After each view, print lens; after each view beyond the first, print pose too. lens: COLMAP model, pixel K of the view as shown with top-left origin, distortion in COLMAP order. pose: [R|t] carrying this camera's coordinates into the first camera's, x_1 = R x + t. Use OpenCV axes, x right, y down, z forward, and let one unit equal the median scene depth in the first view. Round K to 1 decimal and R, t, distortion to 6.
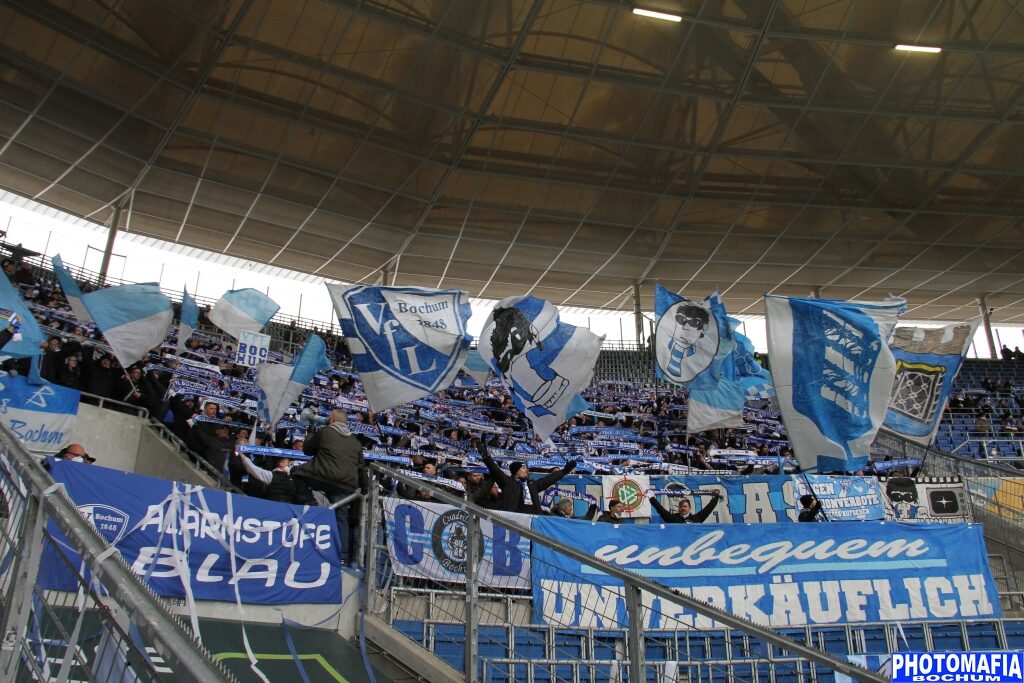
lens RADIAL K [[898.6, 0, 508.2], [0, 898.6, 316.0], [0, 0, 1]] dist [-0.139755, 0.104438]
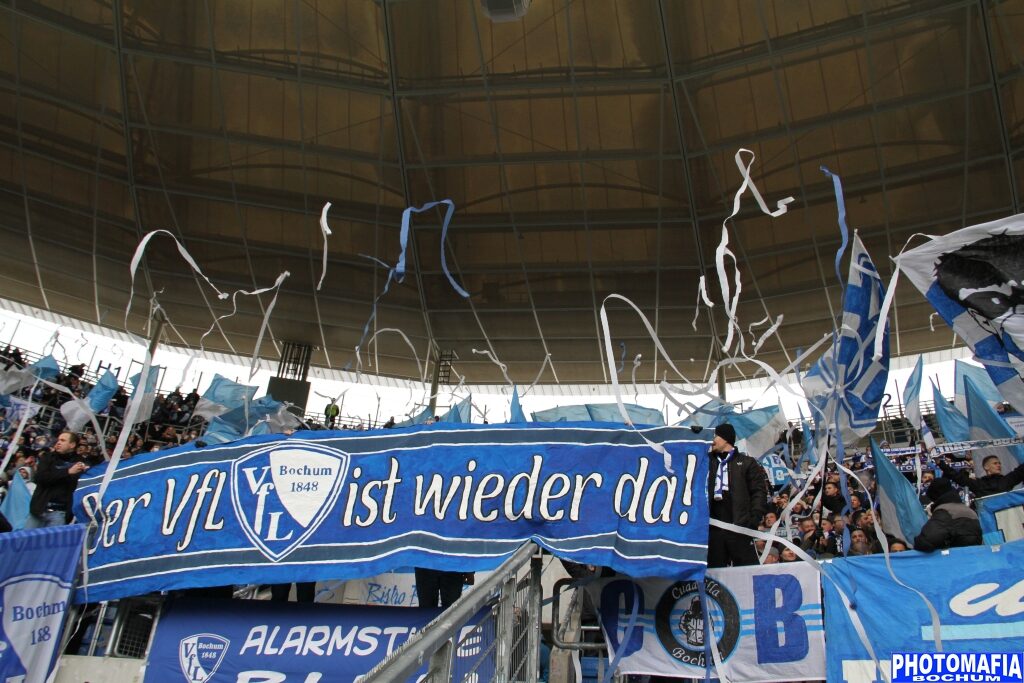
lens RADIAL K [[898.6, 0, 516.5], [0, 898.6, 331.5], [0, 0, 1]] dist [-0.139755, 0.104438]
pose [[0.591650, -0.385371, -0.708124, 0.377765], [0.269296, 0.922372, -0.276966, 0.177883], [0.759888, -0.026828, 0.649500, 0.415492]]
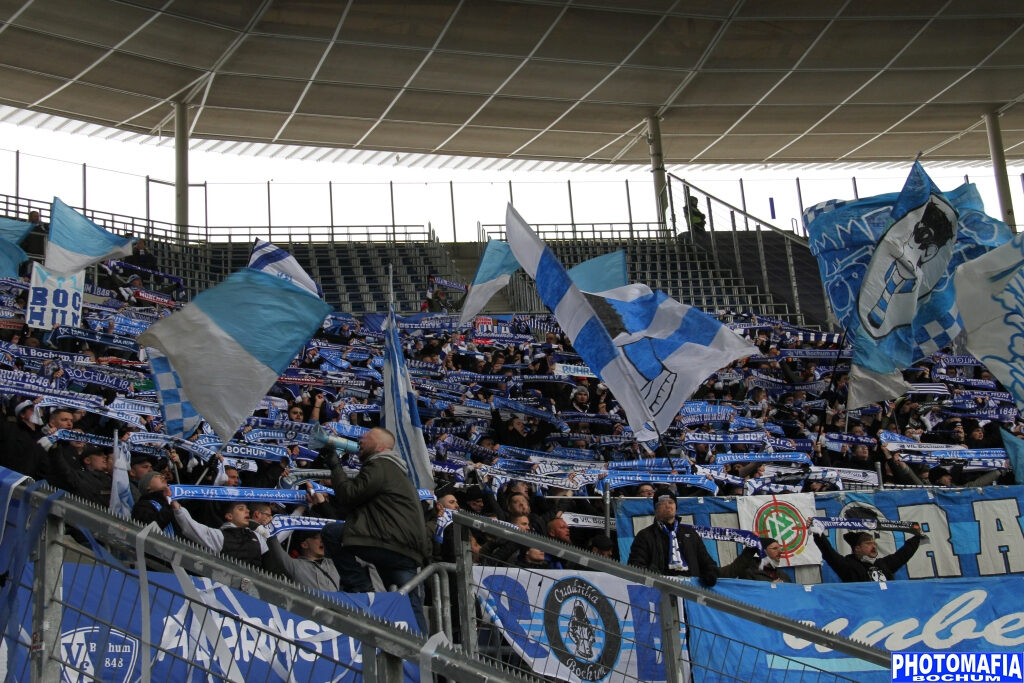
lens RADIAL K [[1743.3, 0, 512.5], [0, 1743.3, 335.1], [0, 0, 1]] dist [0.321218, 0.000000]
pose [[0.993356, -0.041684, 0.107272, -0.200428], [0.030003, 0.993667, 0.108289, -0.071871], [-0.111106, -0.104351, 0.988315, -0.153525]]
